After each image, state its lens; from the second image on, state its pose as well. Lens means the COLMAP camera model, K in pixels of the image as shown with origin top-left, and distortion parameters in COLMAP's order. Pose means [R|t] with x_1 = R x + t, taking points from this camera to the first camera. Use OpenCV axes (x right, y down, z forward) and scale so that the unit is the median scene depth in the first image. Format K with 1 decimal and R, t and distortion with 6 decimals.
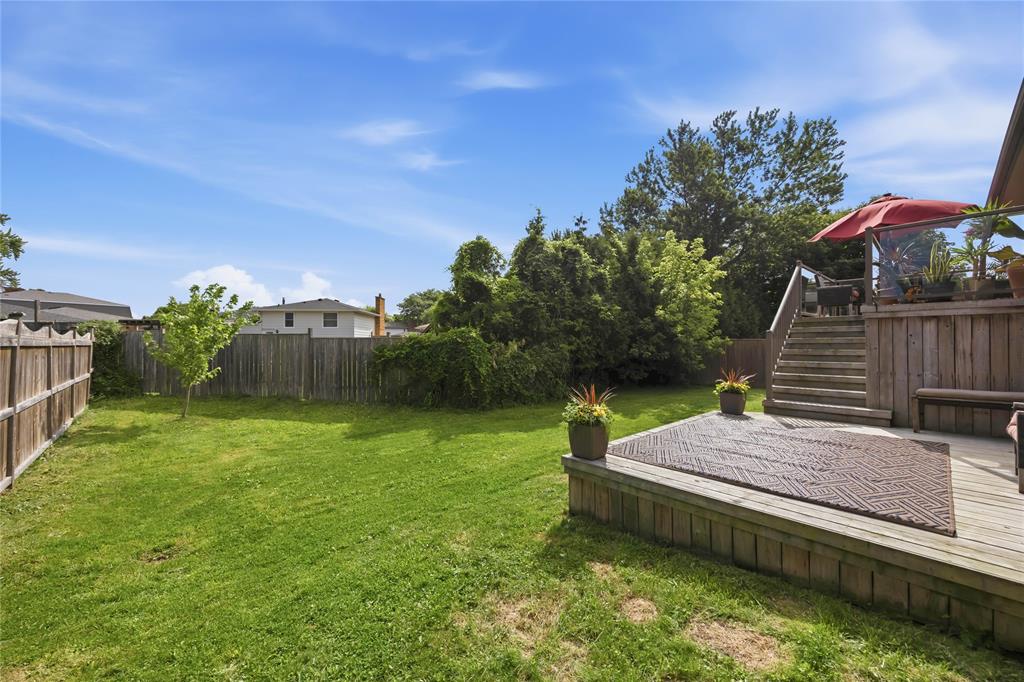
lens RADIAL K [[384.9, 0, 510.7], [0, 384.9, 341.5], [0, 0, 1]] dist [0.008170, 0.000073]
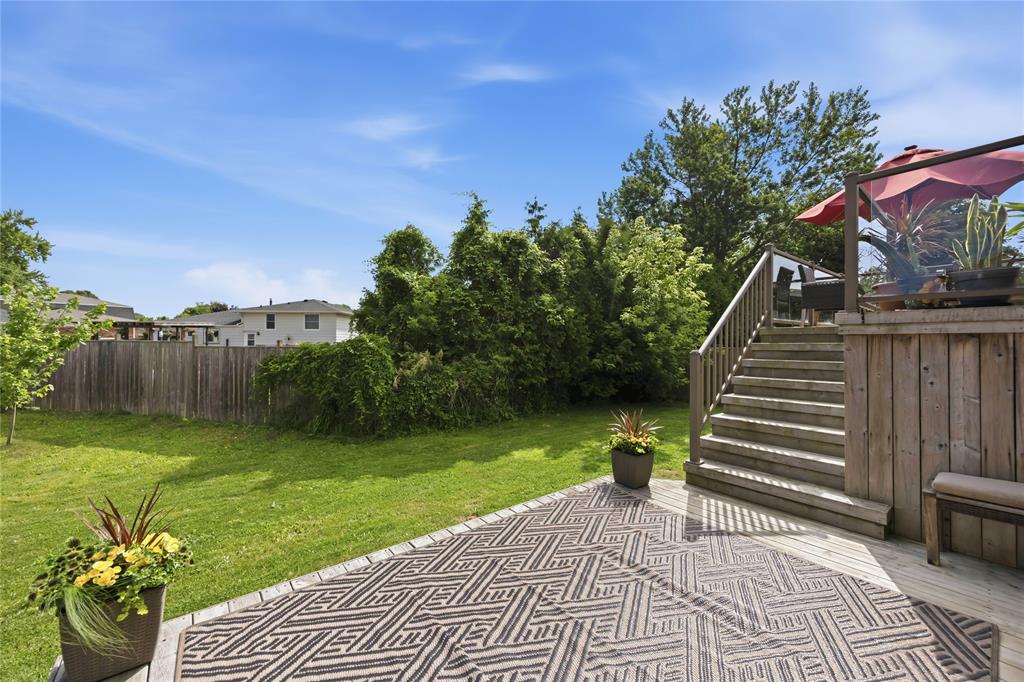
lens RADIAL K [[384.9, 0, 509.1], [0, 384.9, 340.7], [0, 0, 1]] dist [0.008170, 0.000073]
pose [[0.997893, 0.004611, -0.064716, 0.187691], [-0.004749, 0.999987, -0.001984, -0.019339], [0.064706, 0.002287, 0.997902, 0.163709]]
